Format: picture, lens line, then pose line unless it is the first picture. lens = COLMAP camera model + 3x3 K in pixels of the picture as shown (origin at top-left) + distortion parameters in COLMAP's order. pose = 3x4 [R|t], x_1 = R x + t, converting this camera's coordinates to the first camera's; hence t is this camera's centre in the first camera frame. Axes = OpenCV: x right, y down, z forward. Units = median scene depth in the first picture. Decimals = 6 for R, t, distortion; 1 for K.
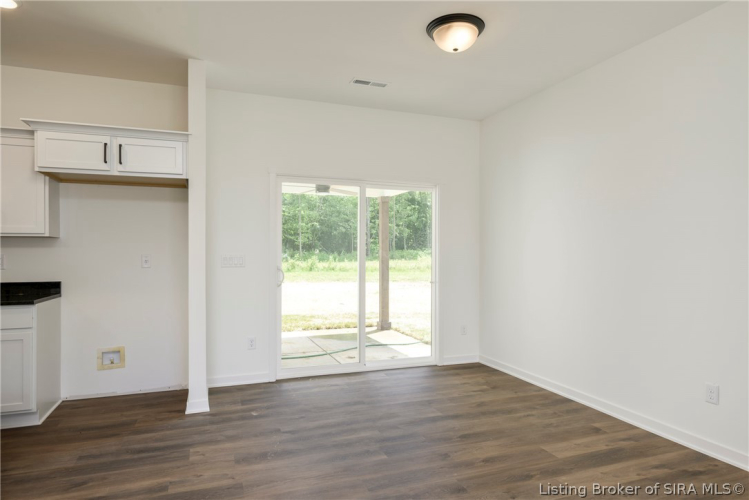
lens RADIAL K [[448.8, 0, 376.4], [0, 448.8, 249.4], [0, 0, 1]] dist [0.001790, -0.000182]
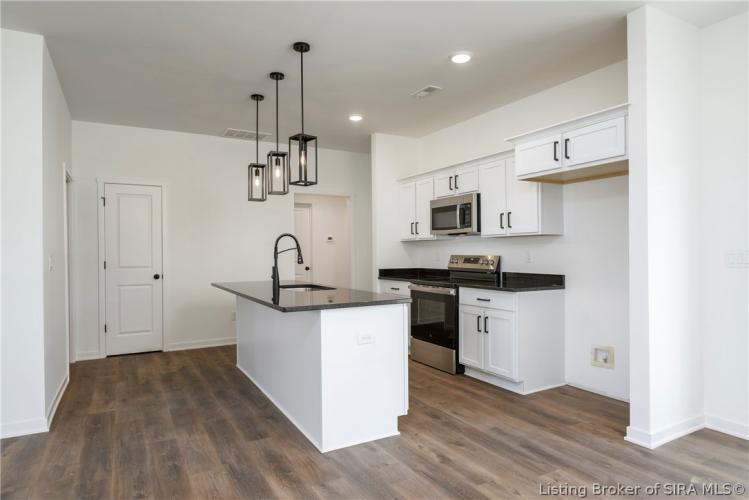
lens RADIAL K [[448.8, 0, 385.1], [0, 448.8, 252.8], [0, 0, 1]] dist [0.001790, -0.000182]
pose [[0.181194, 0.003364, -0.983442, 0.339099], [0.014281, 0.999880, 0.006051, 0.005422], [0.983344, -0.015141, 0.181124, 0.433949]]
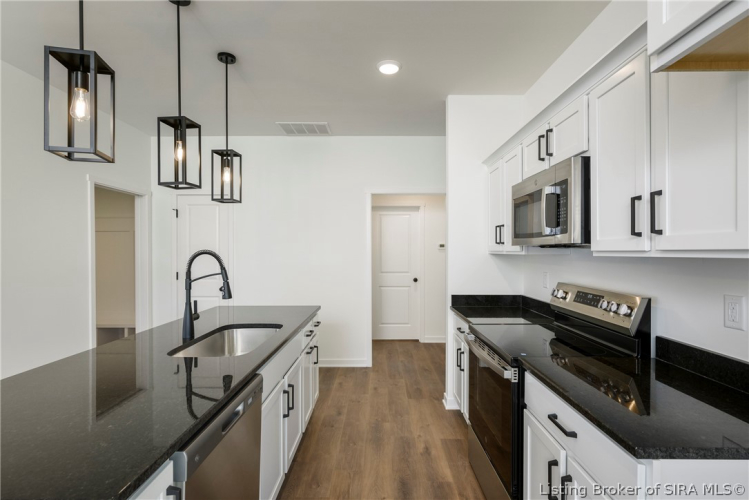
lens RADIAL K [[366.2, 0, 379.4], [0, 366.2, 254.0], [0, 0, 1]] dist [-0.000427, -0.000205]
pose [[-0.343185, 0.009706, -0.939218, -0.417091], [0.006983, 0.999945, 0.007782, -0.038921], [0.939242, -0.003888, -0.343234, 0.885116]]
